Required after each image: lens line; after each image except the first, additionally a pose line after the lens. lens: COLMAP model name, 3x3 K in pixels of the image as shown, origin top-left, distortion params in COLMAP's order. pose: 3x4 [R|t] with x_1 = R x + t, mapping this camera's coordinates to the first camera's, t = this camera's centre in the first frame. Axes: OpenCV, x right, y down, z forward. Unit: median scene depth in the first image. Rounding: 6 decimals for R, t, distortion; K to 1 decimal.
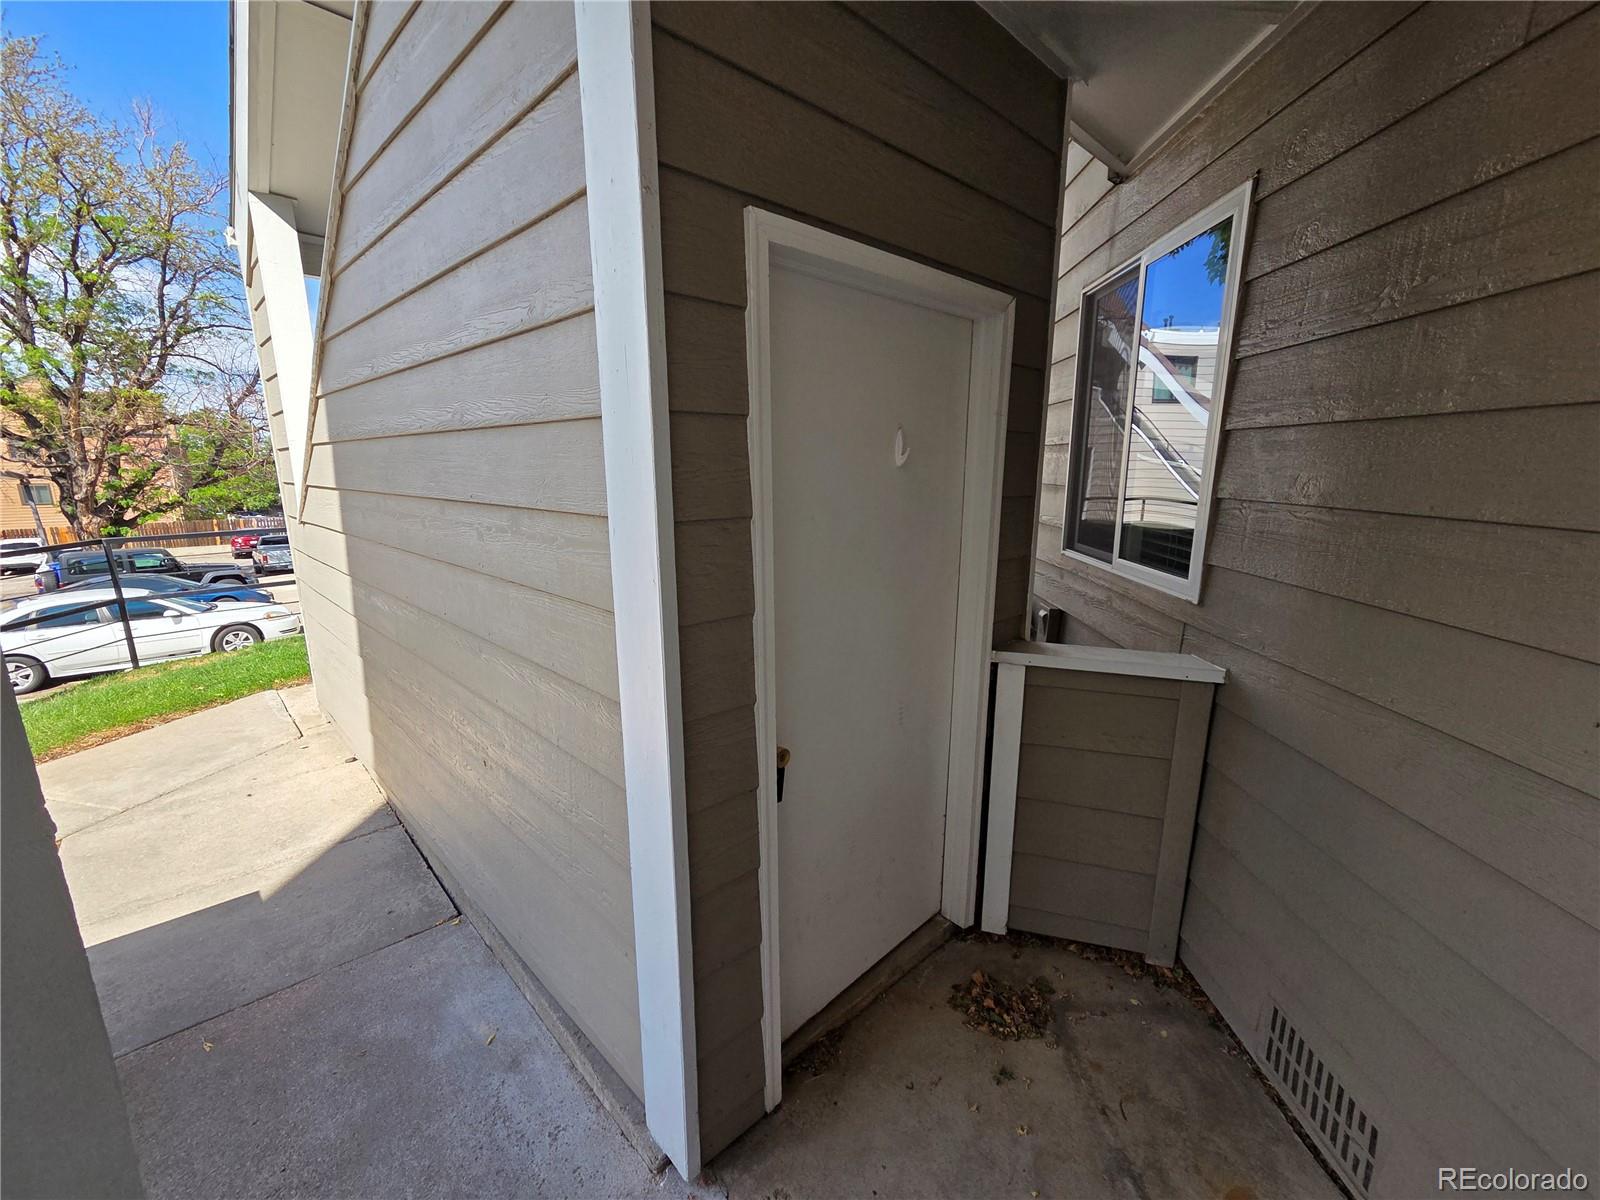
lens RADIAL K [[656.5, 0, 795.7], [0, 656.5, 606.0], [0, 0, 1]] dist [0.008169, -0.003572]
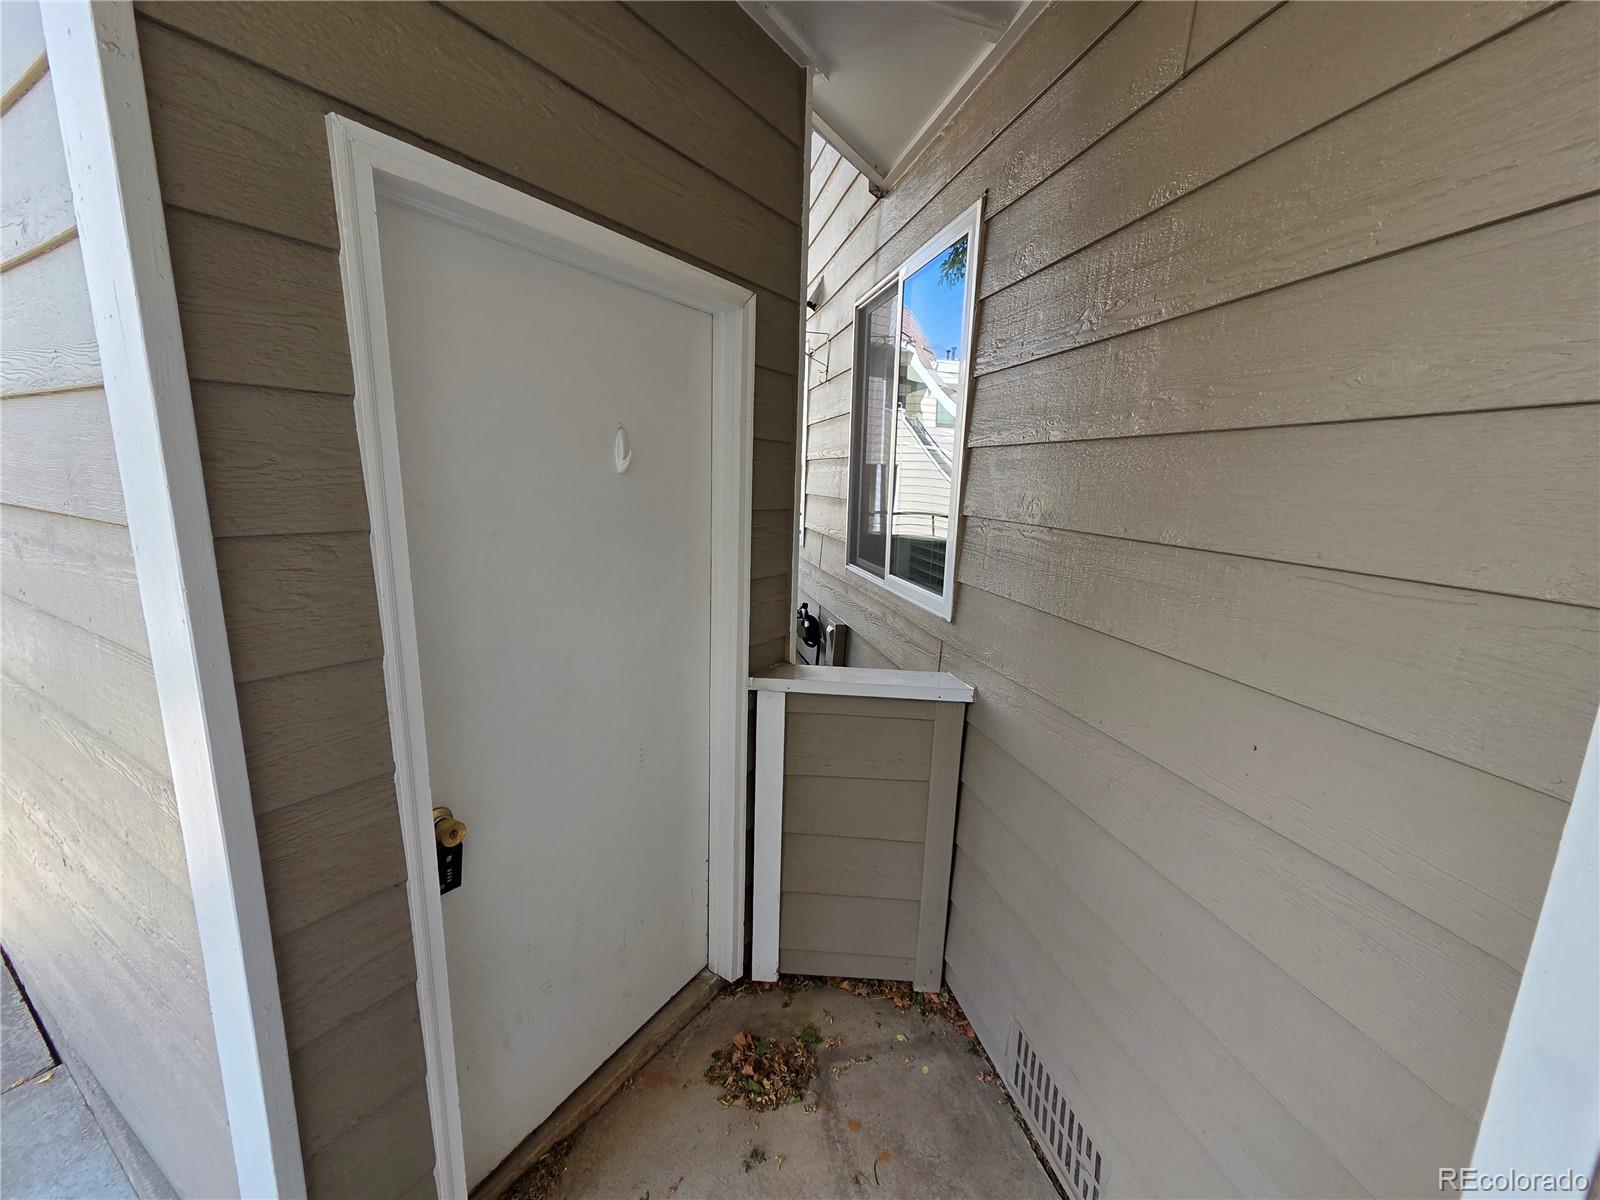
lens RADIAL K [[656.9, 0, 800.7], [0, 656.9, 606.2], [0, 0, 1]] dist [0.003748, 0.000316]
pose [[0.969704, -0.016793, 0.243707, 0.161687], [0.020252, 0.999726, -0.011697, -0.020887], [-0.243444, 0.016279, 0.969778, 0.102160]]
